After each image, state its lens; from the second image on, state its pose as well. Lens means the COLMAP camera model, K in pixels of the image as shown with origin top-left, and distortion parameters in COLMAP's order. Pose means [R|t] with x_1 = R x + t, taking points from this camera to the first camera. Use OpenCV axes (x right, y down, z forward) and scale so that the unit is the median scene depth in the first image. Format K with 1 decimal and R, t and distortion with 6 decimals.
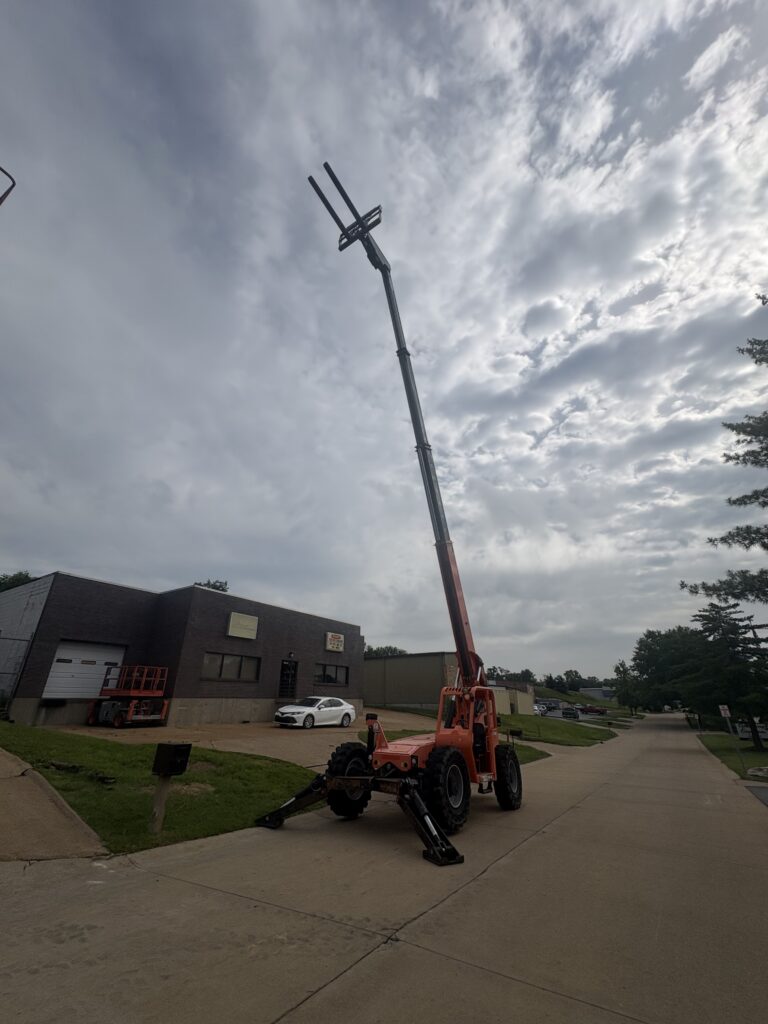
lens RADIAL K [[406.9, 0, 384.0], [0, 406.9, 512.0], [0, 0, 1]] dist [0.001064, -0.000047]
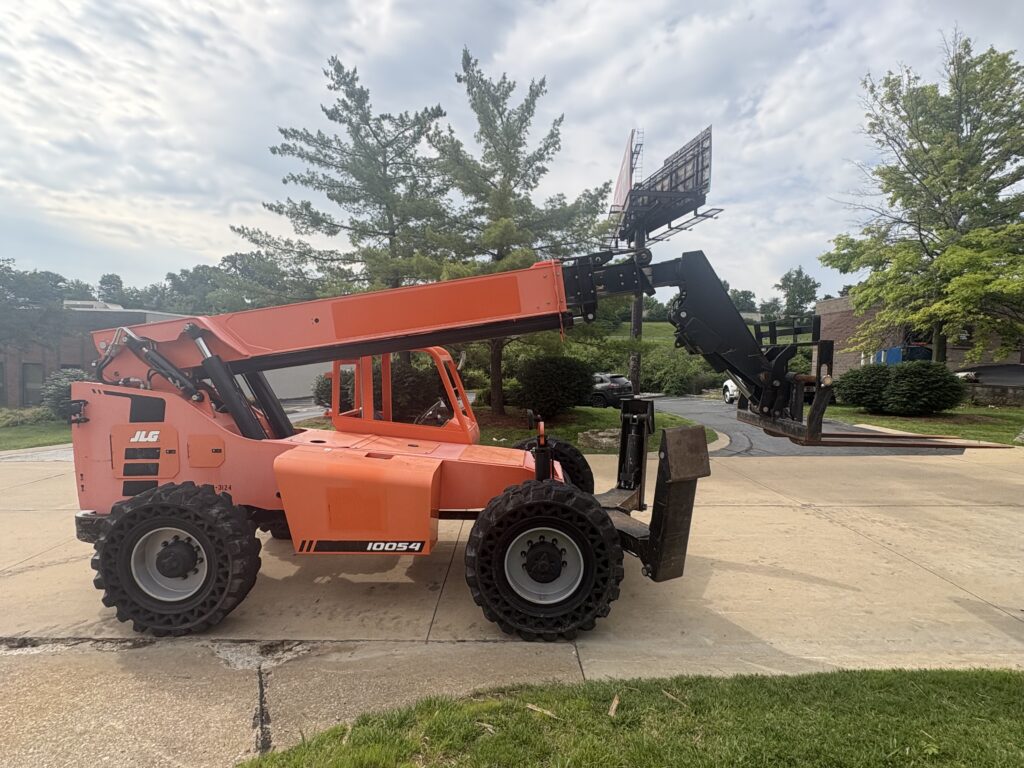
lens RADIAL K [[532.1, 0, 512.0], [0, 532.1, 384.0], [0, 0, 1]] dist [-0.000991, -0.000705]
pose [[-0.509777, -0.060446, 0.858181, -0.371032], [-0.381300, 0.910075, -0.162399, 0.434046], [-0.771192, -0.410011, -0.486983, 0.983533]]
